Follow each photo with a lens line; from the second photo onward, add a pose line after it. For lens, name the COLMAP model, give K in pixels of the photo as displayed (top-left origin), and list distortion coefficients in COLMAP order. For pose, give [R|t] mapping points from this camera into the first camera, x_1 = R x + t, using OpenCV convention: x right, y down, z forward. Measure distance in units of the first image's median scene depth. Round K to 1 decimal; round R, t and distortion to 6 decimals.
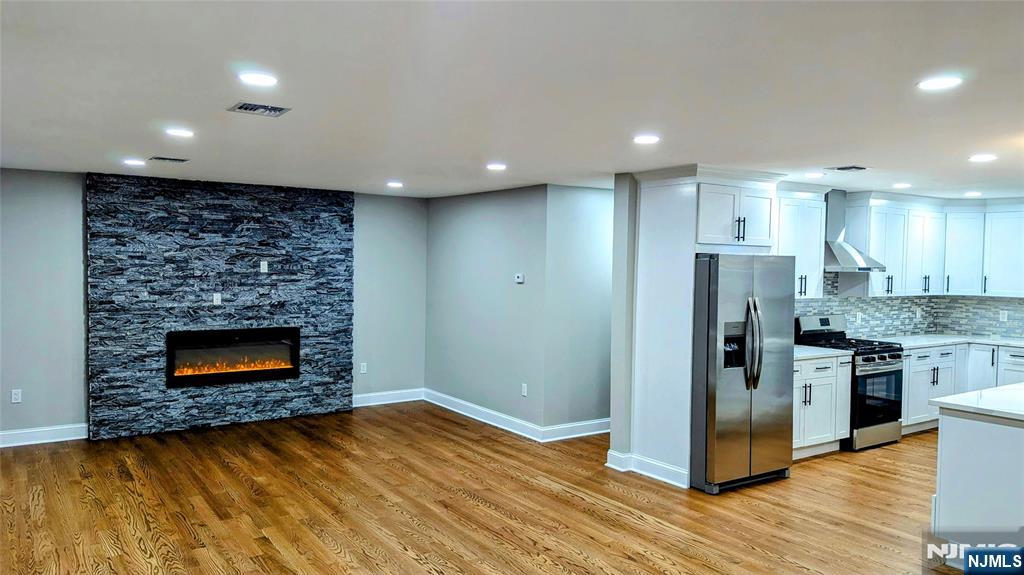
lens RADIAL K [[748.0, 0, 512.0], [0, 748.0, 287.5], [0, 0, 1]] dist [0.004828, 0.001012]
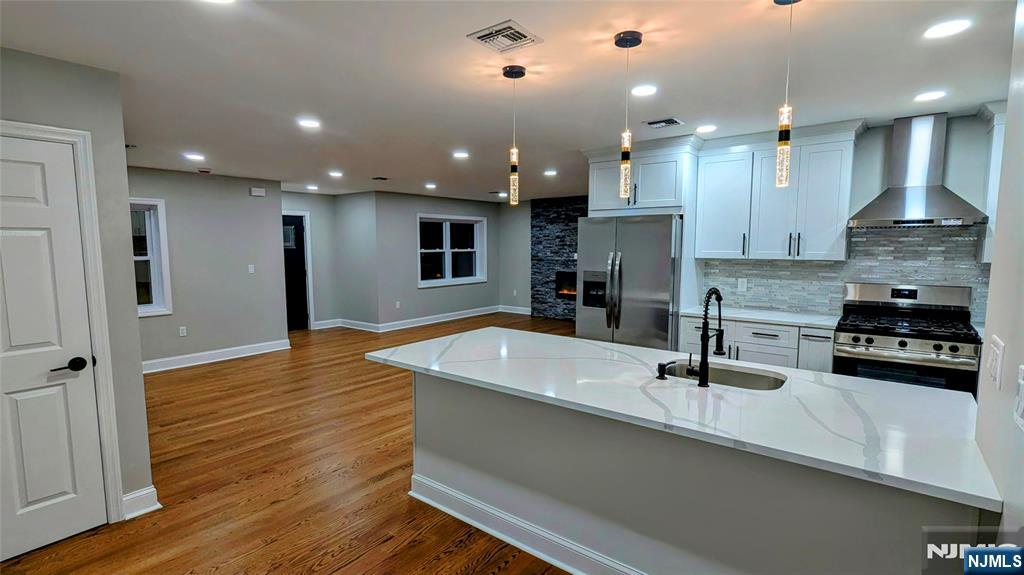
lens RADIAL K [[479.5, 0, 514.2], [0, 479.5, 290.6], [0, 0, 1]] dist [0.001290, 0.000091]
pose [[0.293176, 0.077681, -0.952897, 0.796977], [-0.028777, 0.996959, 0.072419, 0.019416], [0.955625, 0.006190, 0.294520, 0.491300]]
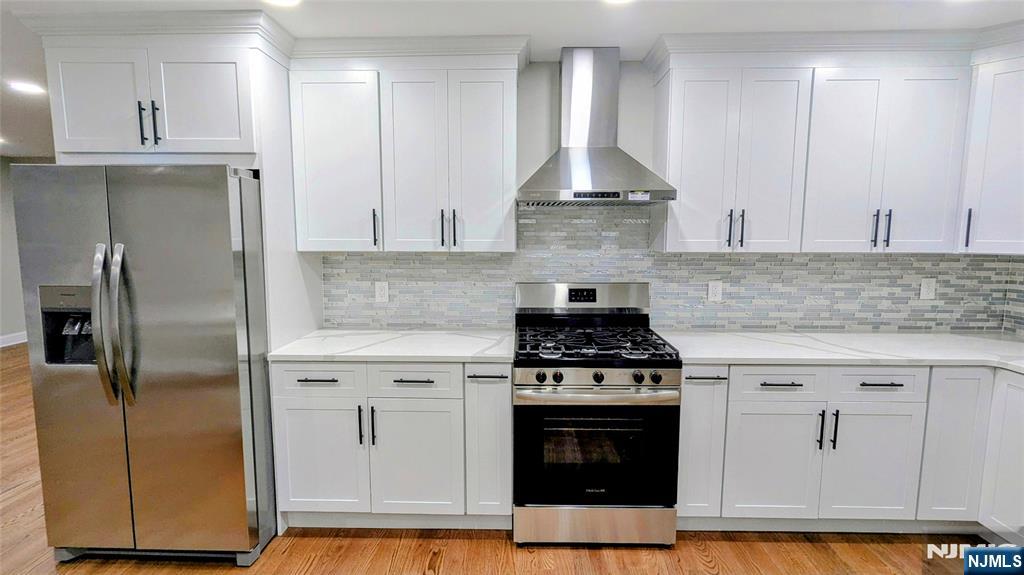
lens RADIAL K [[479.5, 0, 514.2], [0, 479.5, 290.6], [0, 0, 1]] dist [0.001290, 0.000091]
pose [[0.811447, 0.061098, -0.581224, 0.609566], [-0.010933, 0.995933, 0.089429, 0.011053], [0.584324, -0.066212, 0.808815, 0.699967]]
